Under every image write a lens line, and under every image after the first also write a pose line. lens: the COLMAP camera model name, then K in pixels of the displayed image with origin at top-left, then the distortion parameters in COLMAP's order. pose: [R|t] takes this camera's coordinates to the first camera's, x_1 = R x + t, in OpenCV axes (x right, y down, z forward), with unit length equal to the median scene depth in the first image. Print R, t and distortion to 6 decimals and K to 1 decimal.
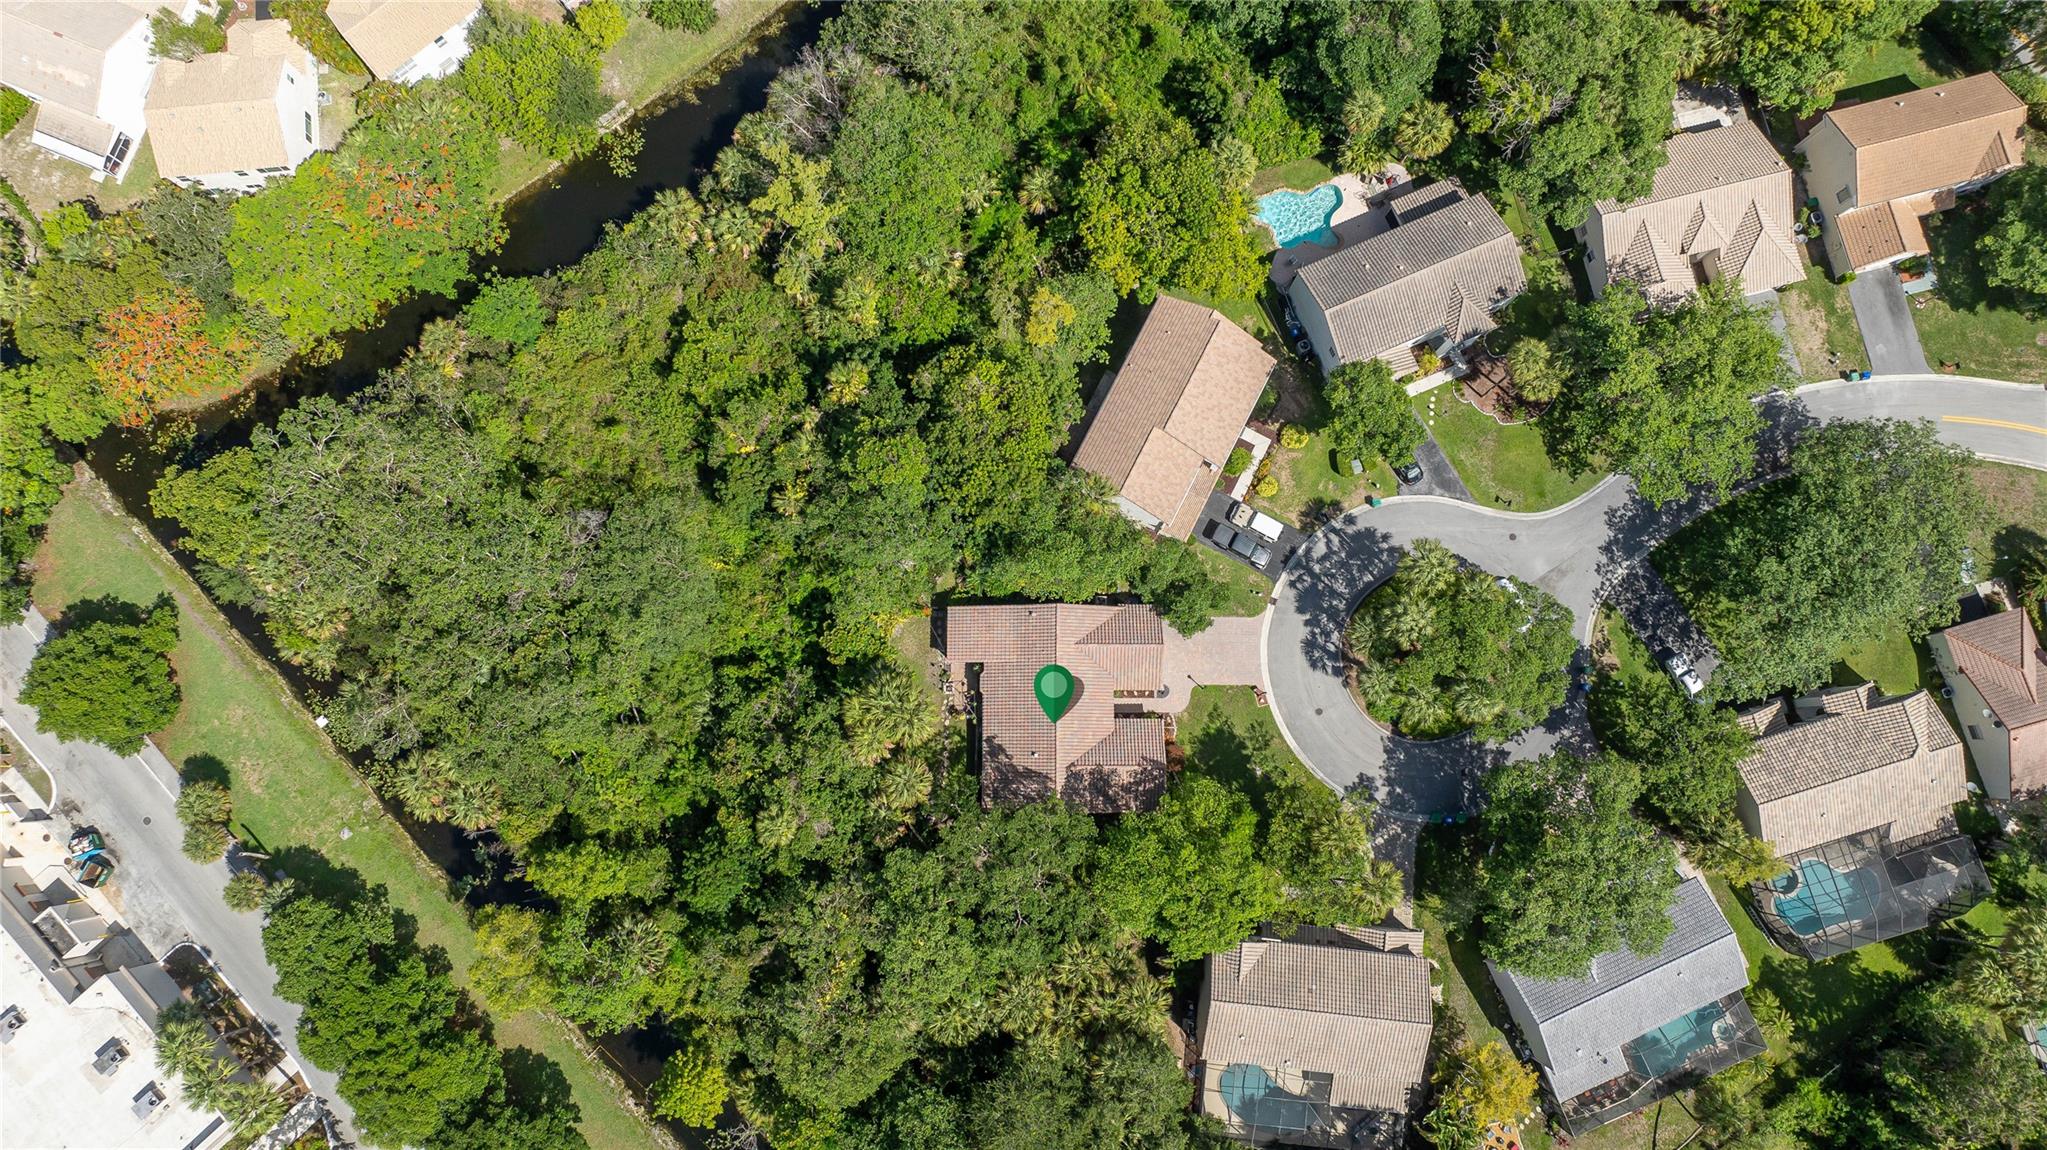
lens RADIAL K [[1424.9, 0, 1024.7], [0, 1424.9, 570.1], [0, 0, 1]] dist [-0.046302, 0.041750]
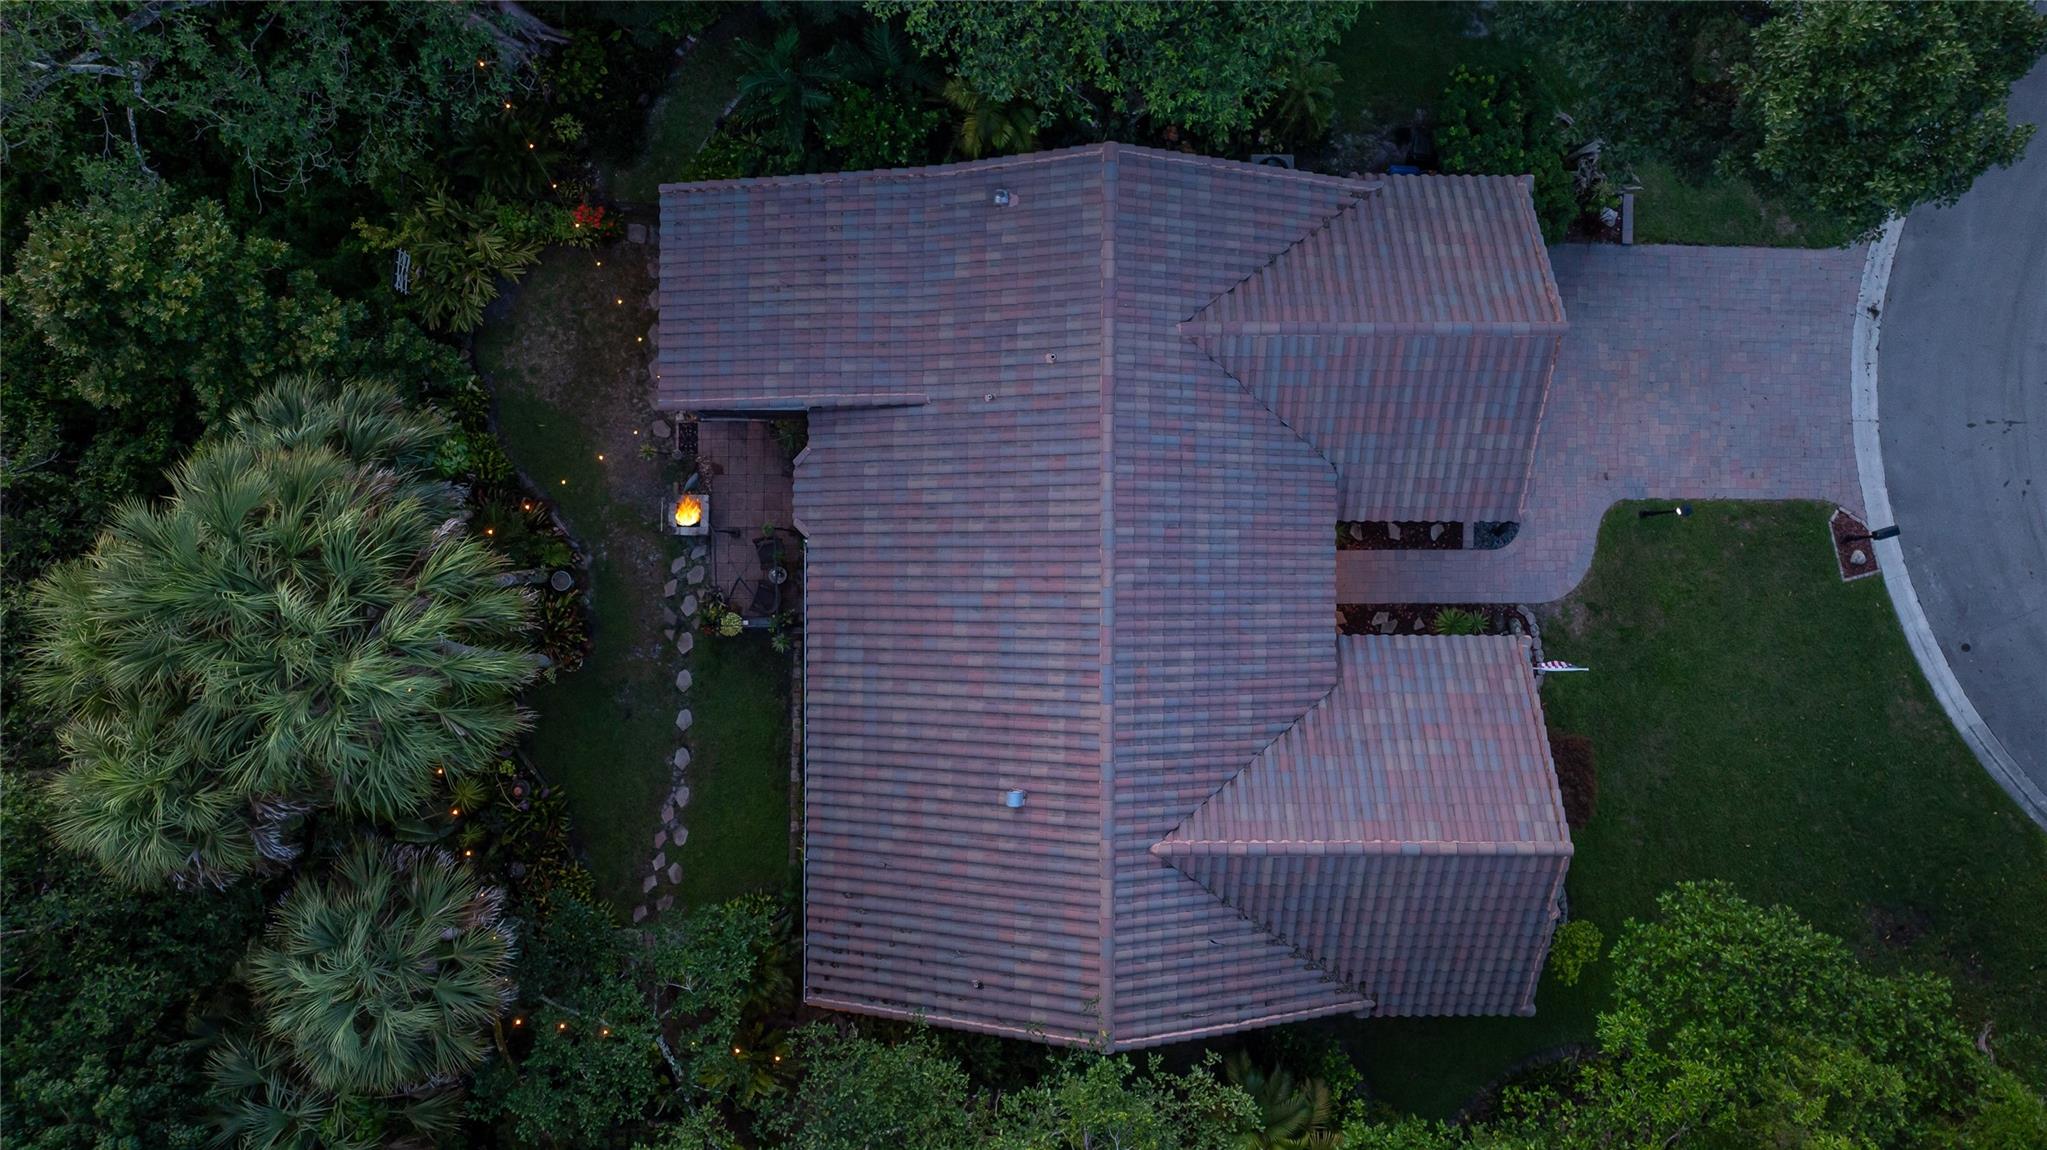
lens RADIAL K [[1393.1, 0, 1022.6], [0, 1393.1, 587.0], [0, 0, 1]] dist [-0.036766, 0.004425]
pose [[0.999995, -0.001519, -0.002863, 0.009666], [0.001876, 0.991614, 0.129218, 0.063882], [0.002643, -0.129223, 0.991612, 0.751502]]
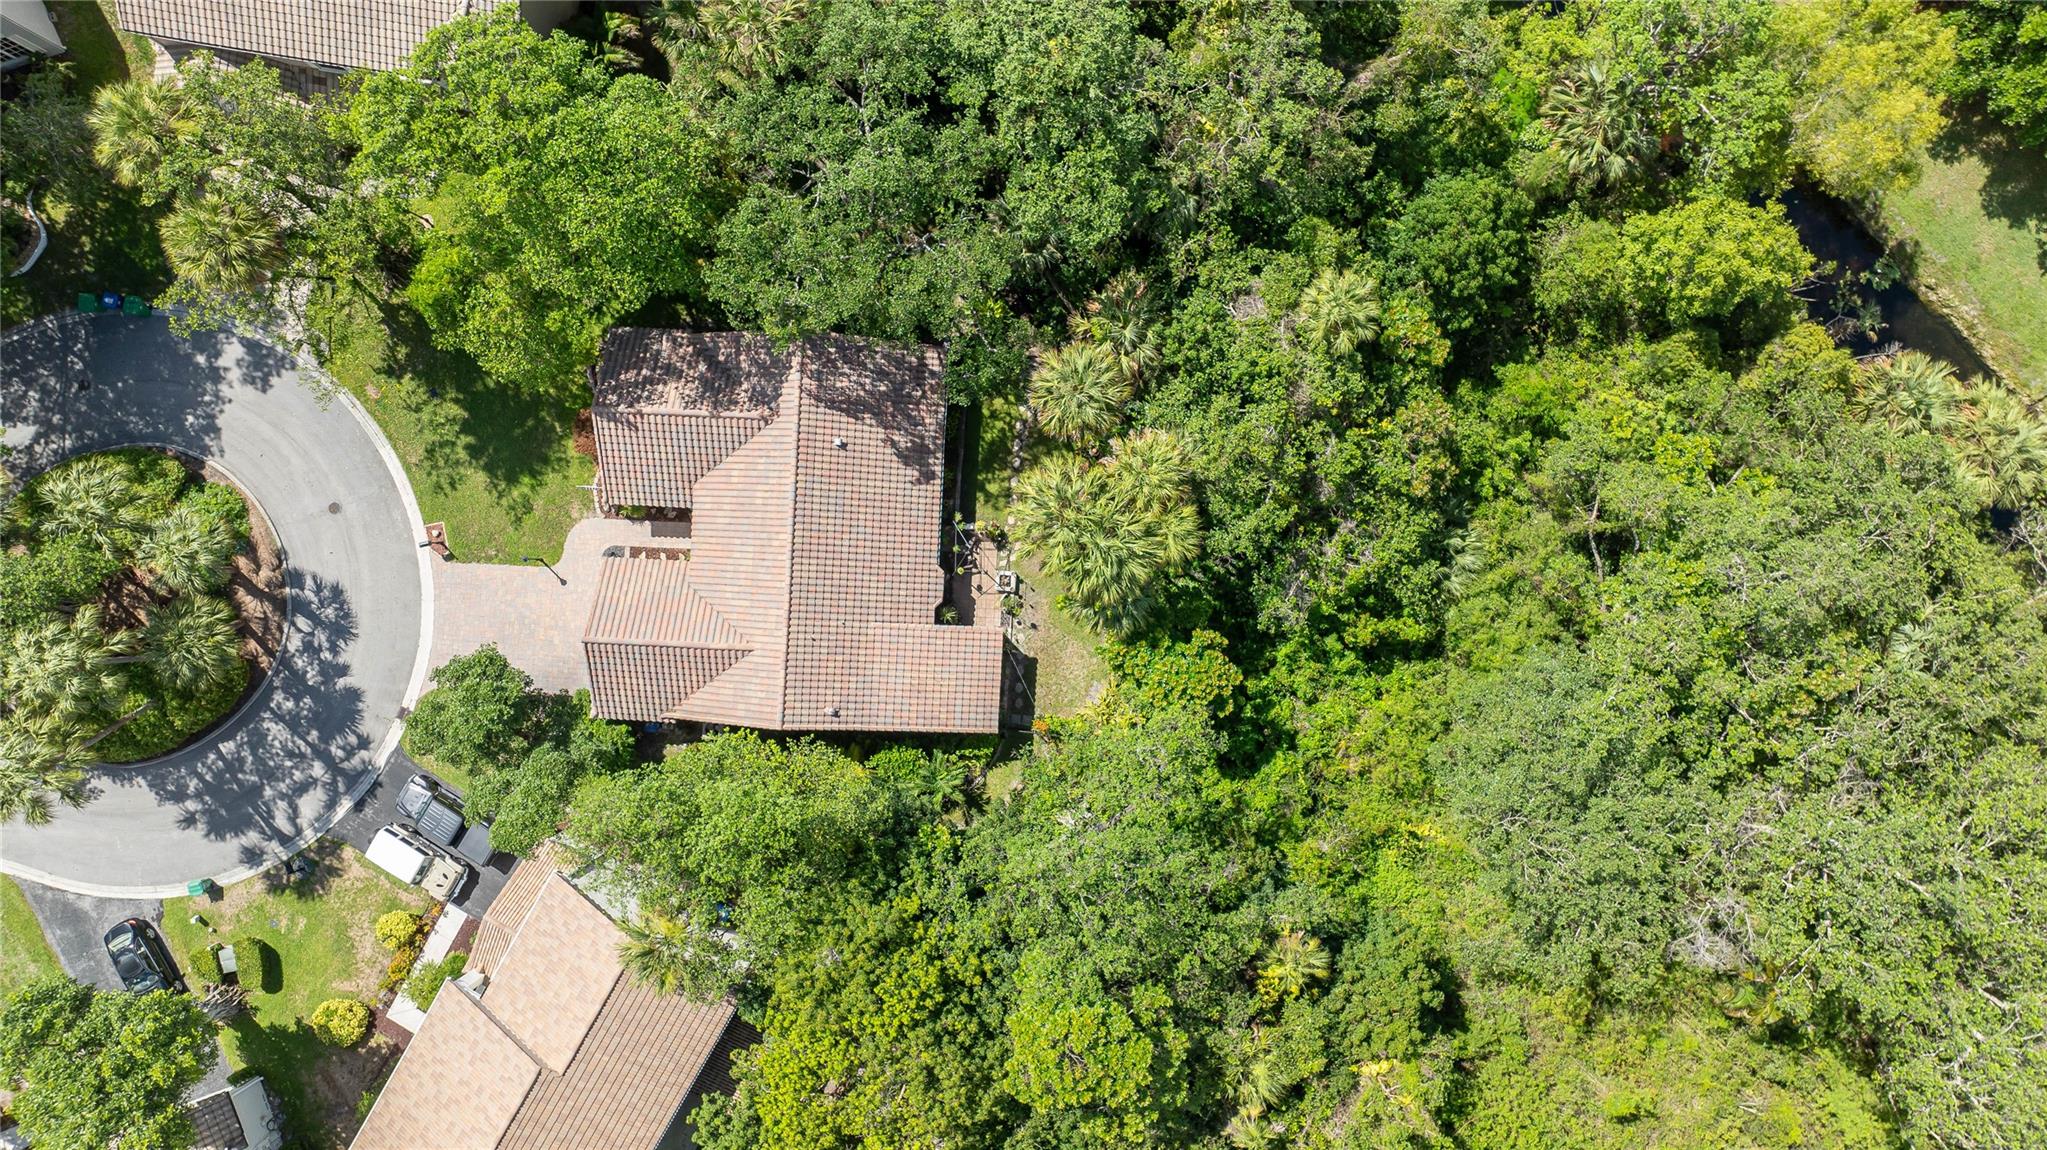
lens RADIAL K [[1424.9, 0, 1024.7], [0, 1424.9, 570.1], [0, 0, 1]] dist [-0.046302, 0.041750]
pose [[-0.998893, -0.046497, 0.007119, -0.065117], [0.047028, -0.990333, 0.130493, 0.017116], [0.000983, 0.130683, 0.991424, 0.468335]]
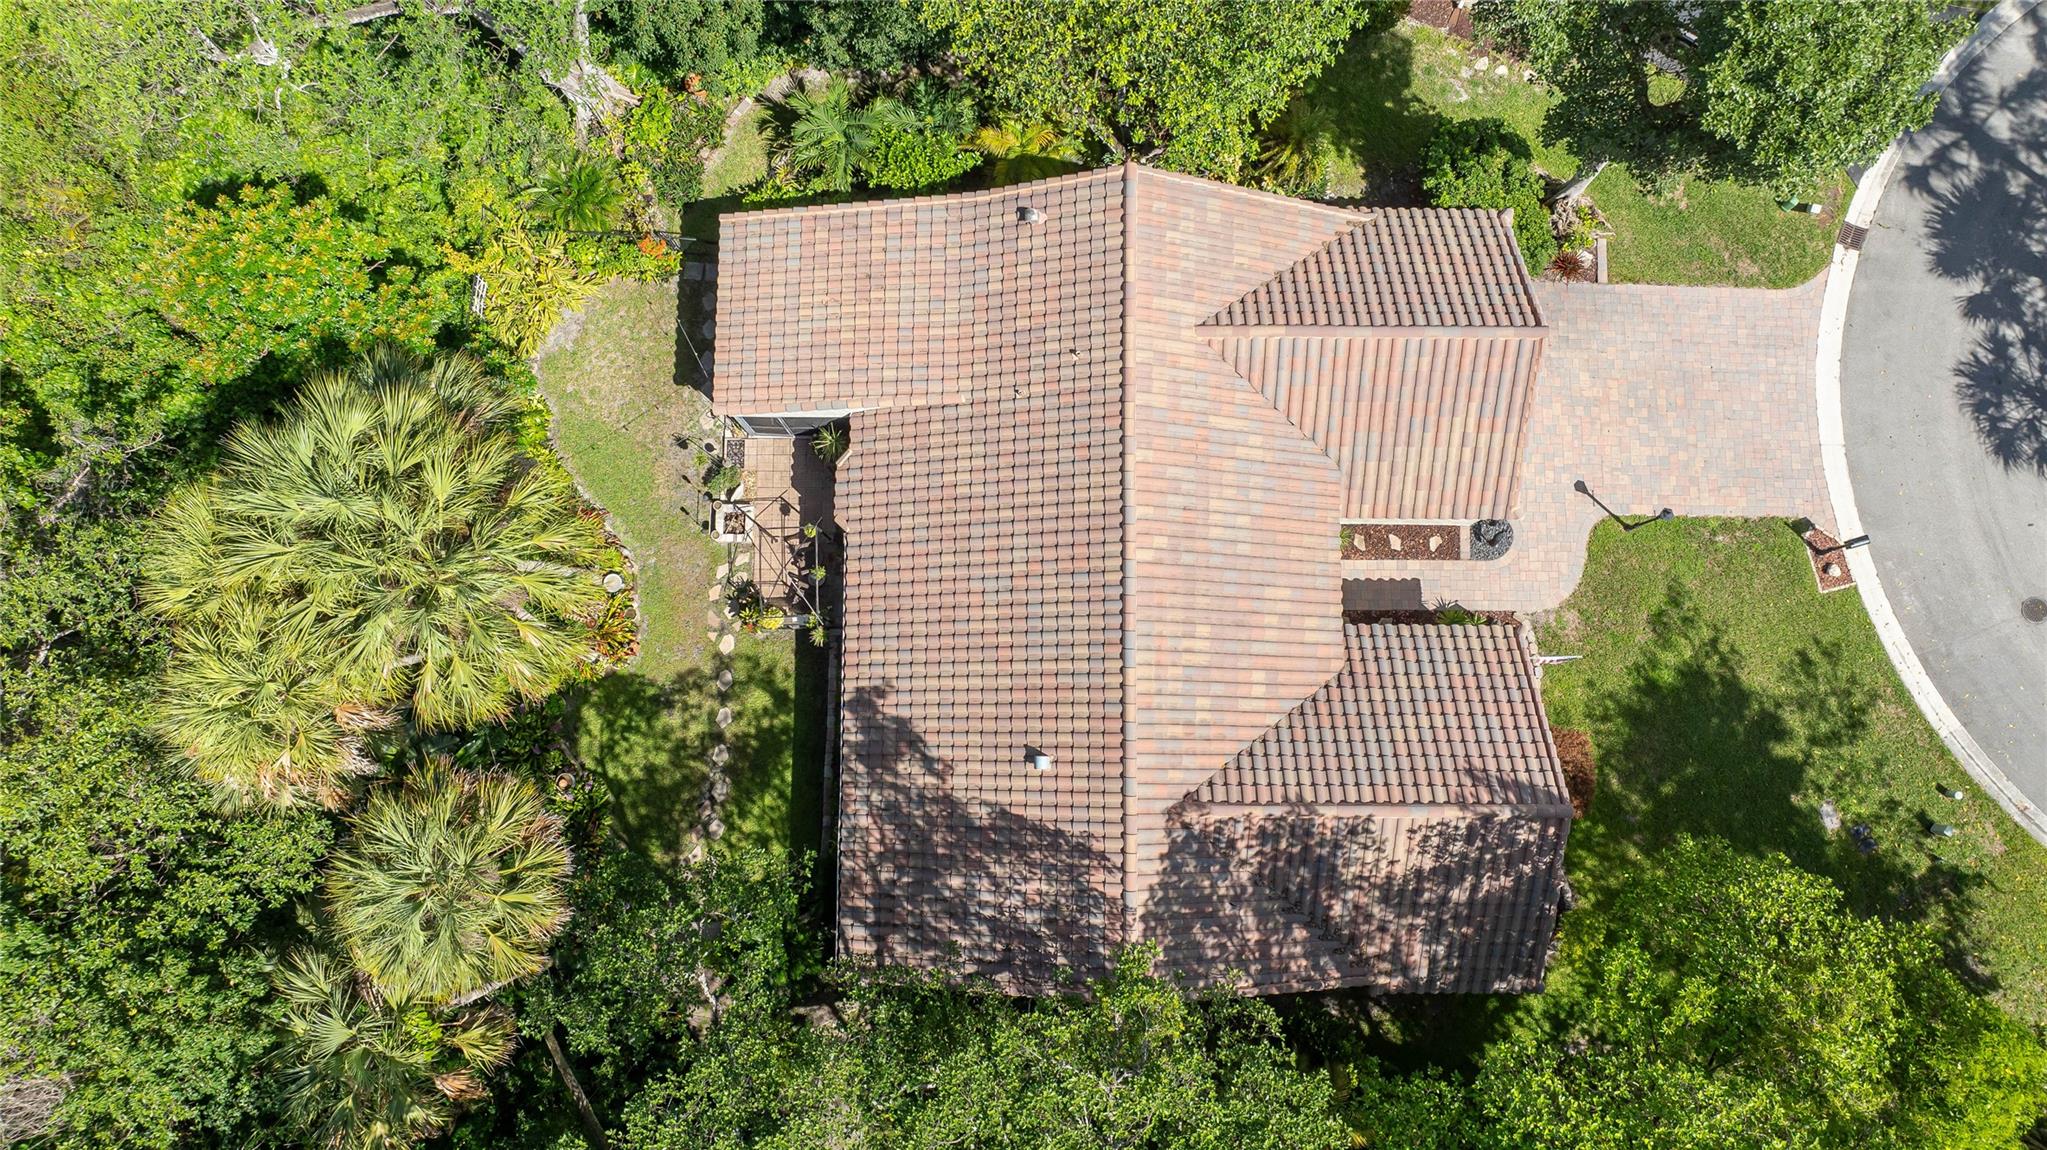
lens RADIAL K [[1393.1, 0, 1022.6], [0, 1393.1, 587.0], [0, 0, 1]] dist [-0.036766, 0.004425]
pose [[0.999987, 0.003291, -0.003825, 0.005065], [-0.003252, 0.999942, 0.010221, 0.094000], [0.003859, -0.010208, 0.999940, 0.732925]]
